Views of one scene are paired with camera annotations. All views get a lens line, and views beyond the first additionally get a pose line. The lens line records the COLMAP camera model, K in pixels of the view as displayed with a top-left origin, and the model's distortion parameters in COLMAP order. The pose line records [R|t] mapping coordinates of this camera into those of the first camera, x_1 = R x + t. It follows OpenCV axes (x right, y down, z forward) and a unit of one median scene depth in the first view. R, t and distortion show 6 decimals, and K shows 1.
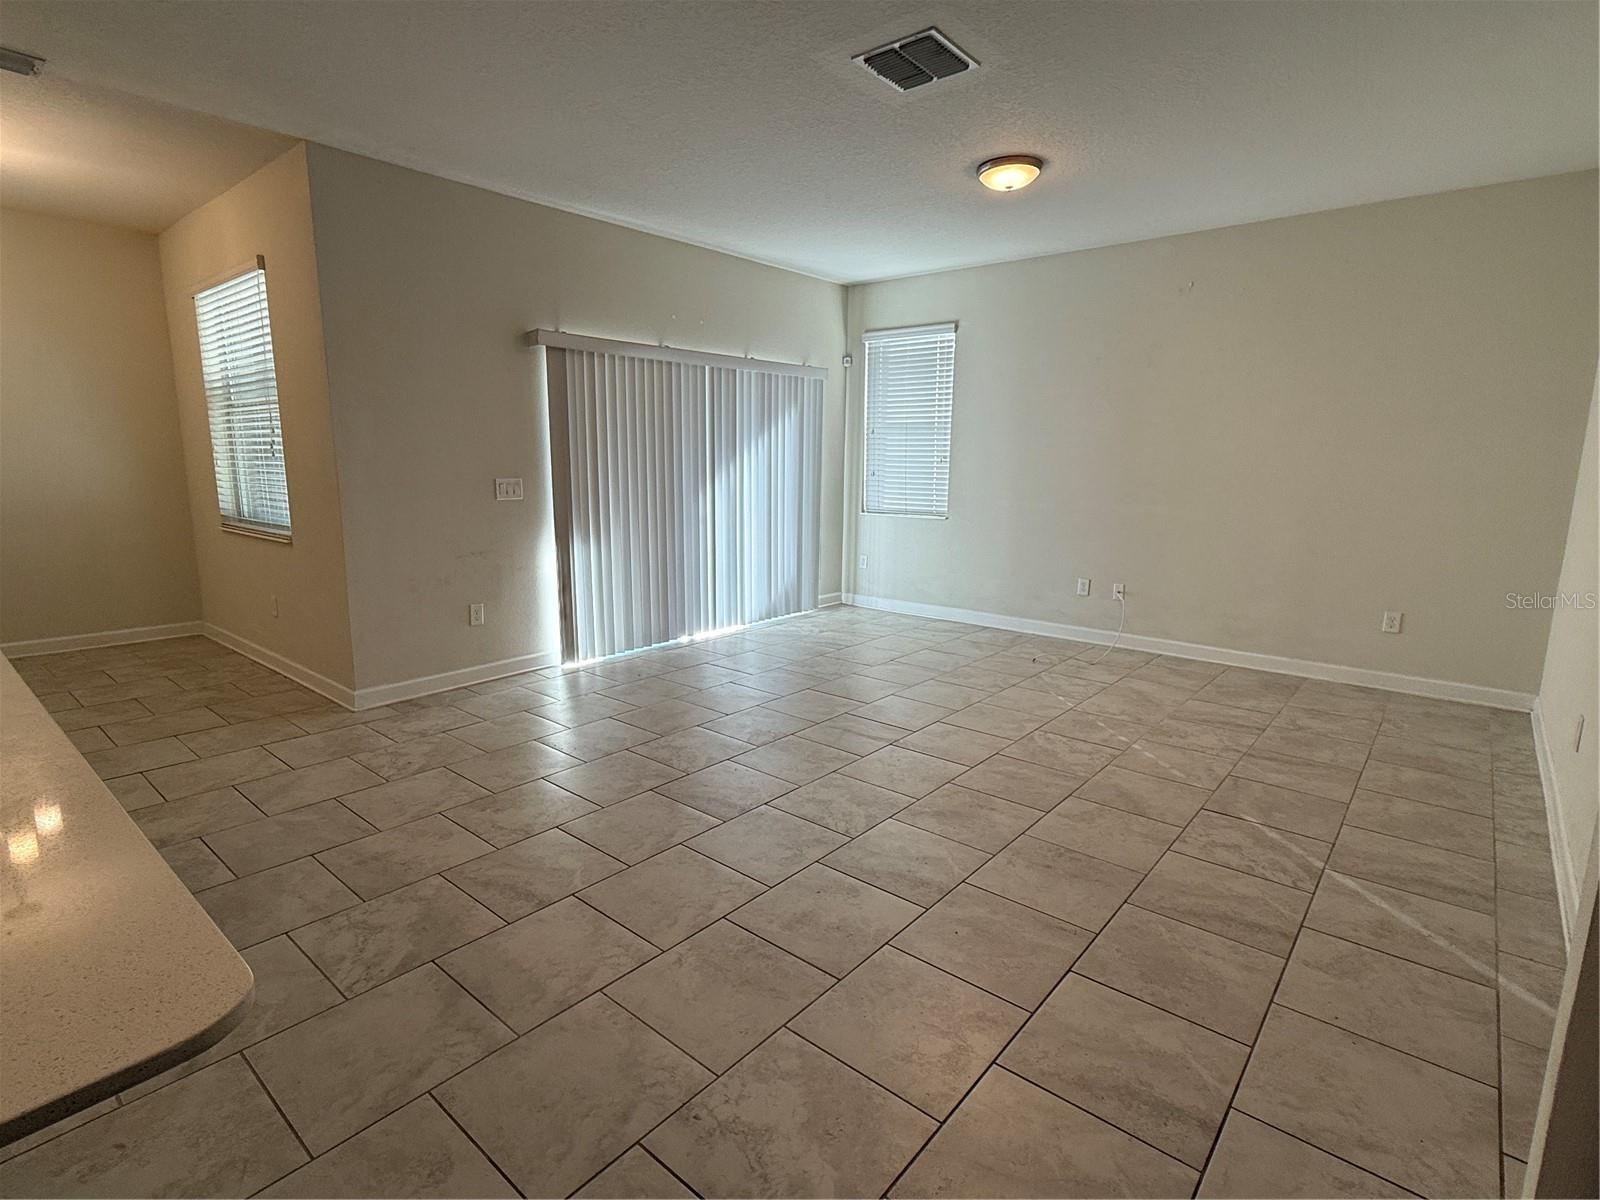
lens RADIAL K [[797.9, 0, 804.5], [0, 797.9, 599.6], [0, 0, 1]] dist [-0.001616, -0.001717]
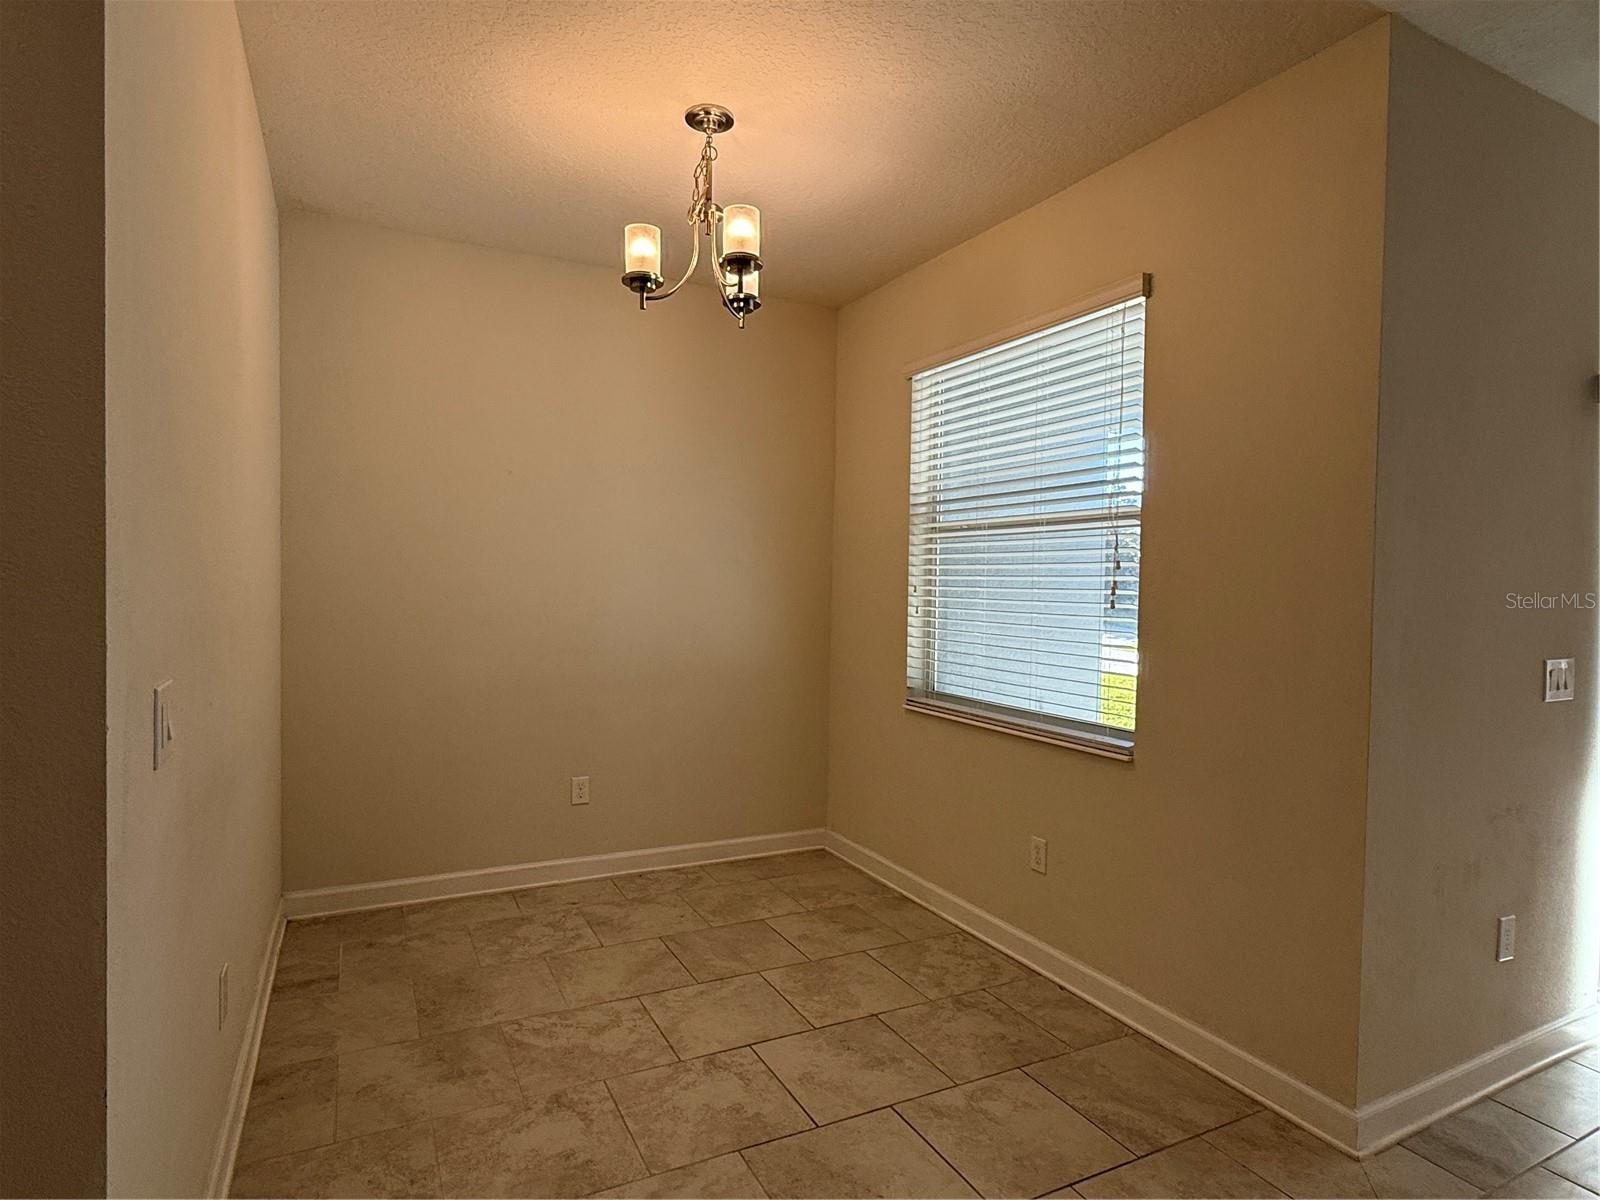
lens RADIAL K [[872.5, 0, 813.9], [0, 872.5, 596.7], [0, 0, 1]] dist [0.005712, 0.000203]
pose [[0.924092, 0.012706, -0.381958, -0.775154], [-0.076919, 0.985178, -0.153322, -0.092217], [0.374349, 0.171064, 0.911373, 0.421415]]
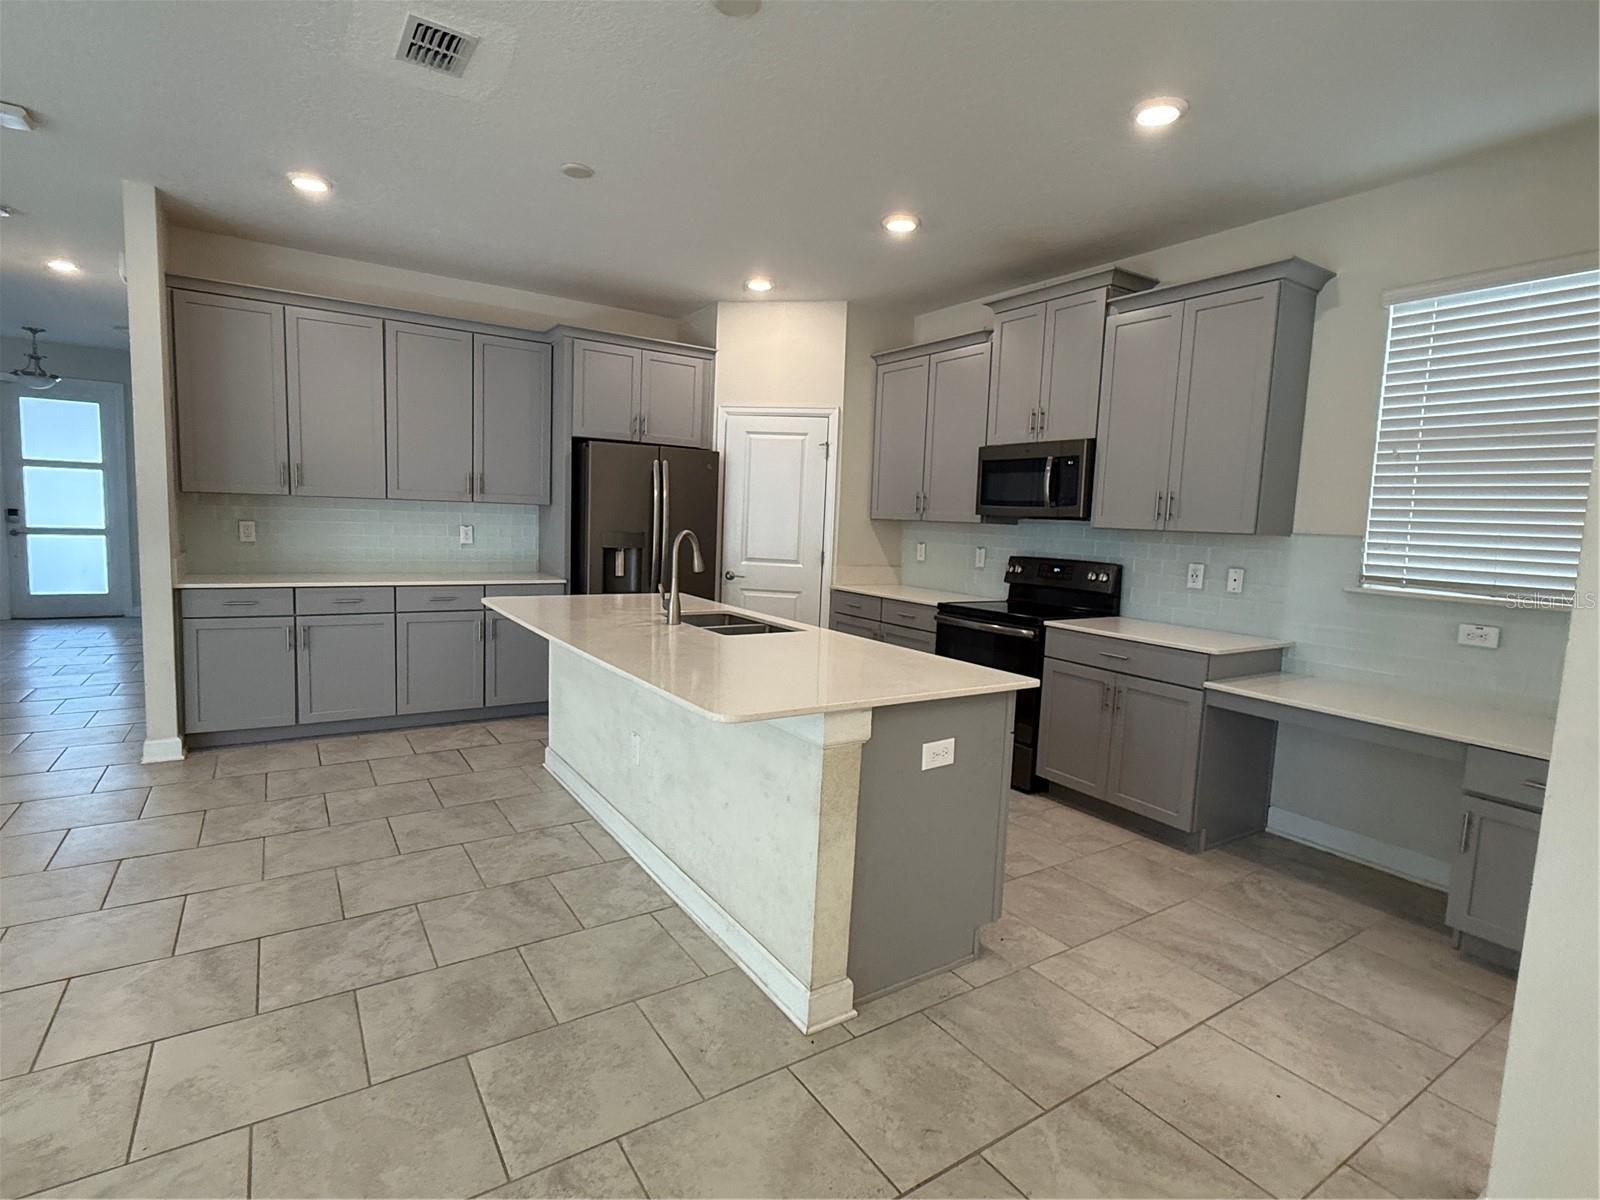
lens RADIAL K [[797.9, 0, 798.2], [0, 797.9, 599.9], [0, 0, 1]] dist [-0.001616, -0.001717]
pose [[-0.955997, -0.078165, 0.282773, -0.847463], [0.002487, 0.961659, 0.274235, -0.201774], [-0.293367, 0.262871, -0.919149, 1.057328]]
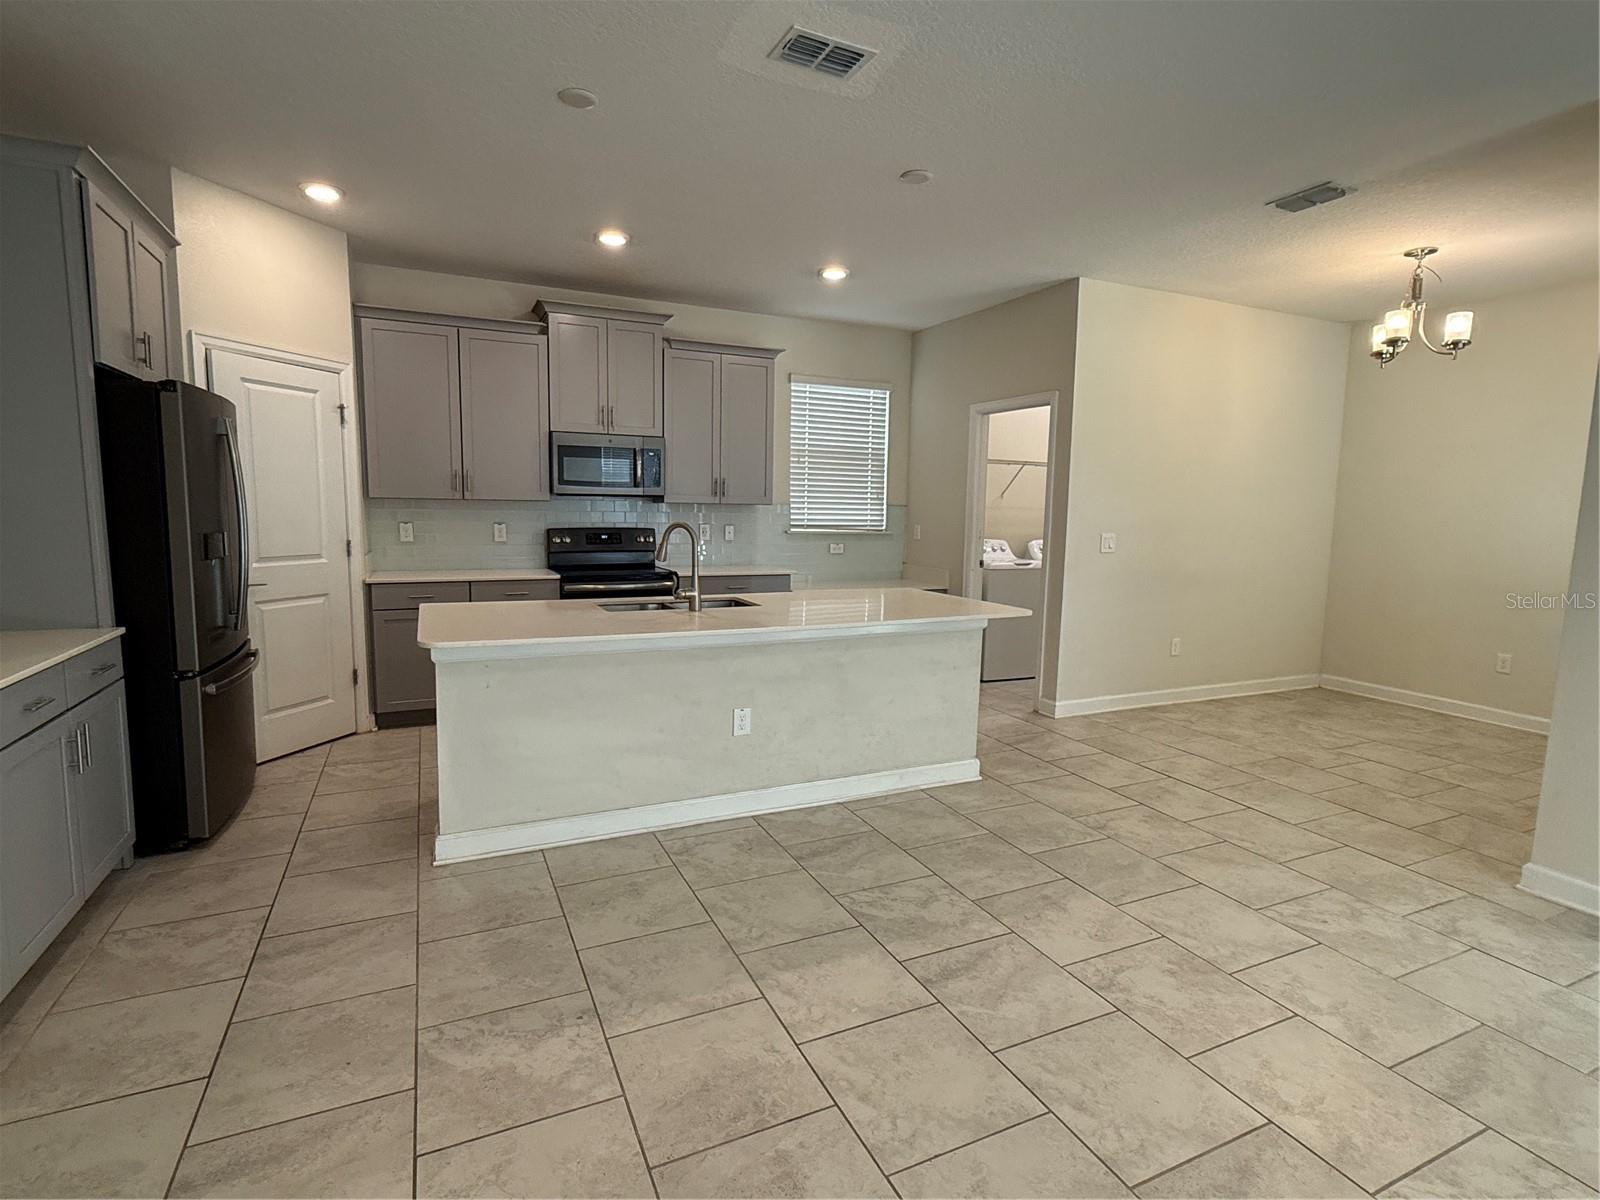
lens RADIAL K [[797.9, 0, 802.5], [0, 797.9, 600.9], [0, 0, 1]] dist [-0.001616, -0.001717]
pose [[-0.419992, 0.092686, -0.902782, 0.373423], [-0.183970, 0.965422, 0.184703, -0.140481], [0.888685, 0.243659, -0.388418, 0.756938]]
